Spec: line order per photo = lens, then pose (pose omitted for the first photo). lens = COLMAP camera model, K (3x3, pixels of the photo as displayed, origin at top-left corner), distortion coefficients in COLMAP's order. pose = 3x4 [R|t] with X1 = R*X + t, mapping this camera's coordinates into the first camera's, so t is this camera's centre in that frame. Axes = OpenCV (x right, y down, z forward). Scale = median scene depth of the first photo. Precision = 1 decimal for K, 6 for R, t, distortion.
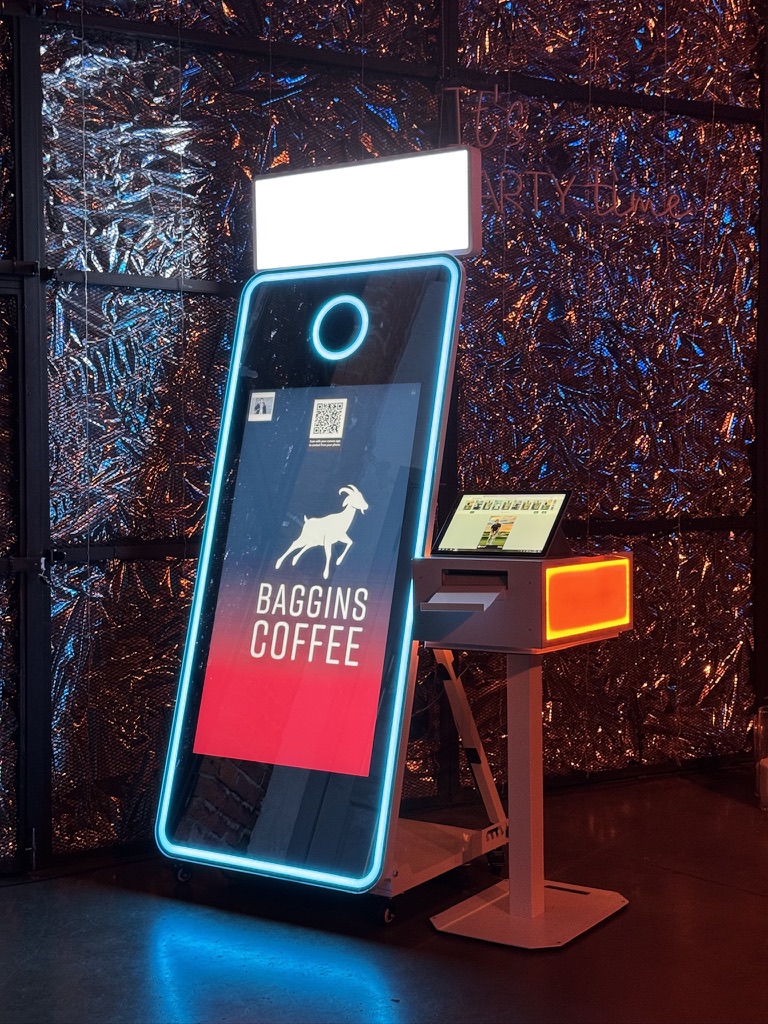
lens RADIAL K [[1422.1, 0, 384.0], [0, 1422.1, 512.0], [0, 0, 1]] dist [0.116902, -0.045003]
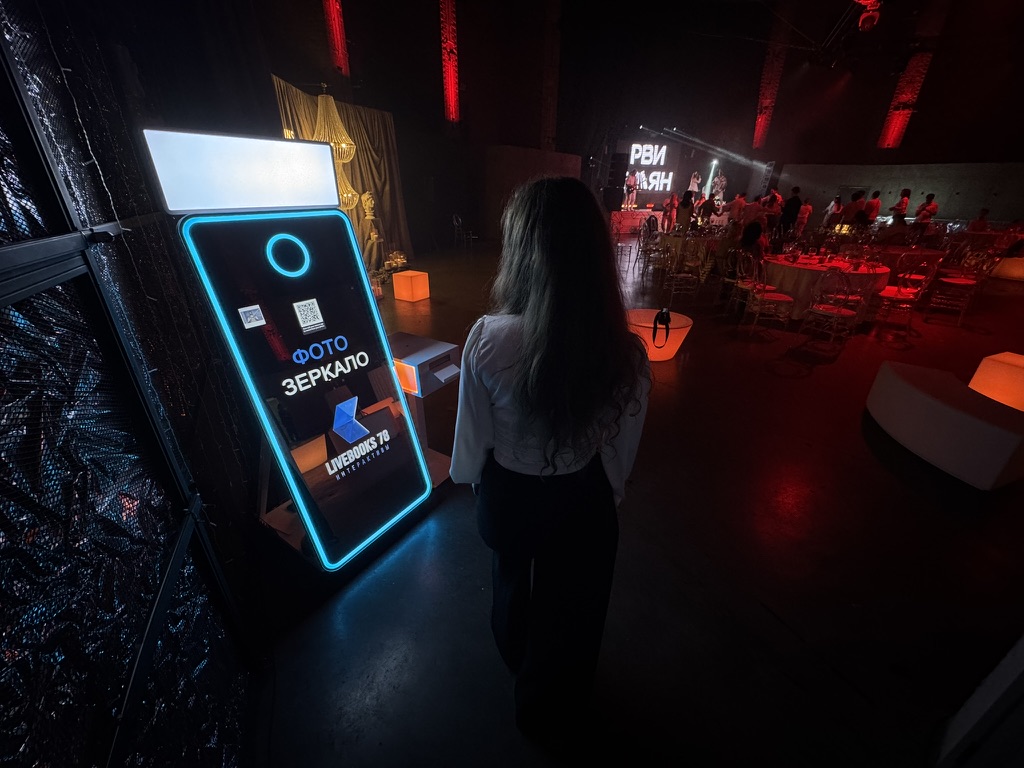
lens RADIAL K [[408.7, 0, 510.4], [0, 408.7, 382.1], [0, 0, 1]] dist [0.000010, -0.000578]
pose [[-0.001829, -0.428199, 0.903683, -0.499134], [0.026674, 0.903342, 0.428092, -0.187179], [-0.999643, 0.024888, 0.009770, 0.734758]]
